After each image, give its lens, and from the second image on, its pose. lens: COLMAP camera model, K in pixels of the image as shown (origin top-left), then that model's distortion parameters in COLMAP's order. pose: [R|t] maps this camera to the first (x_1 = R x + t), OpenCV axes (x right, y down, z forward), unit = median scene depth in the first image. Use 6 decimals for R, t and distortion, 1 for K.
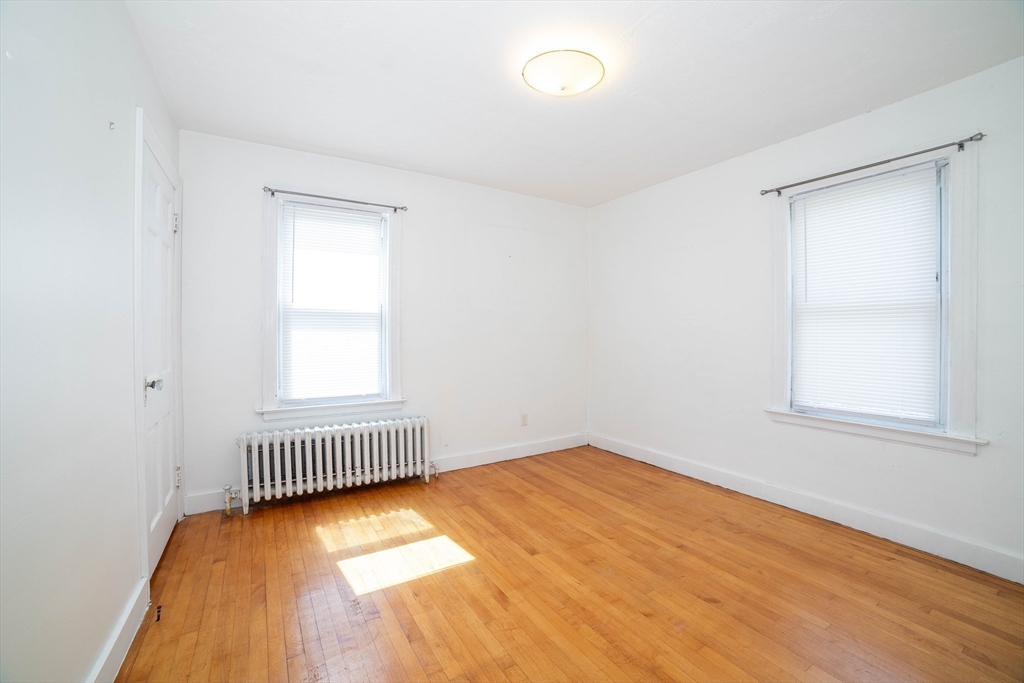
lens RADIAL K [[405.3, 0, 511.9], [0, 405.3, 331.8], [0, 0, 1]] dist [-0.102393, 0.032014]
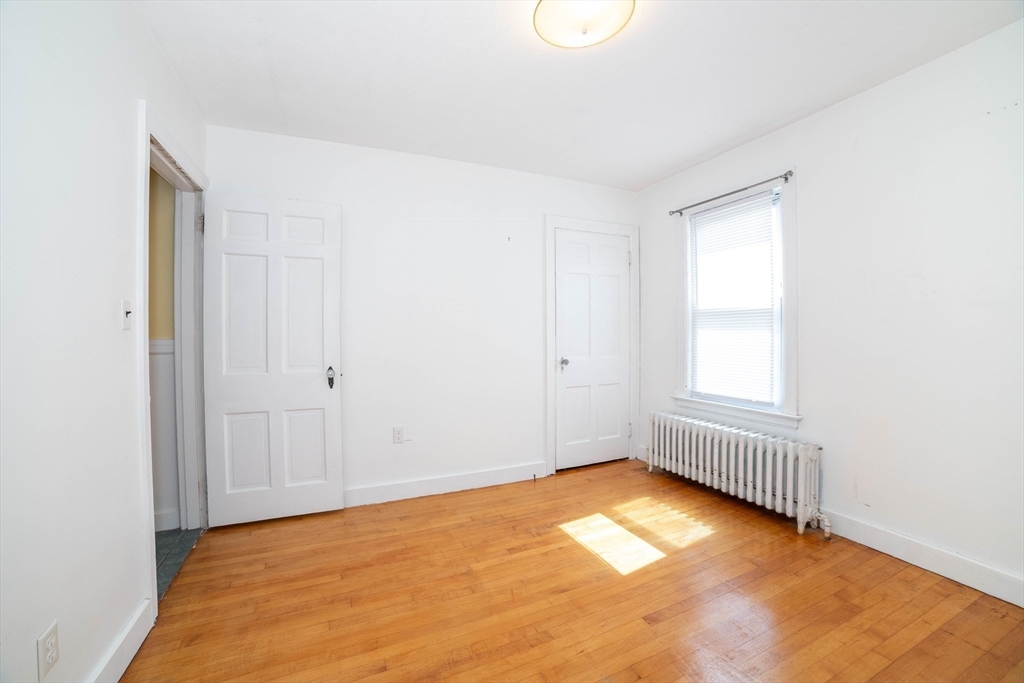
lens RADIAL K [[405.3, 0, 511.9], [0, 405.3, 331.8], [0, 0, 1]] dist [-0.102393, 0.032014]
pose [[-0.116710, -0.002937, -0.993162, 0.664201], [0.009833, 0.999943, -0.004112, 0.001572], [0.993117, -0.010246, -0.116675, 0.663024]]
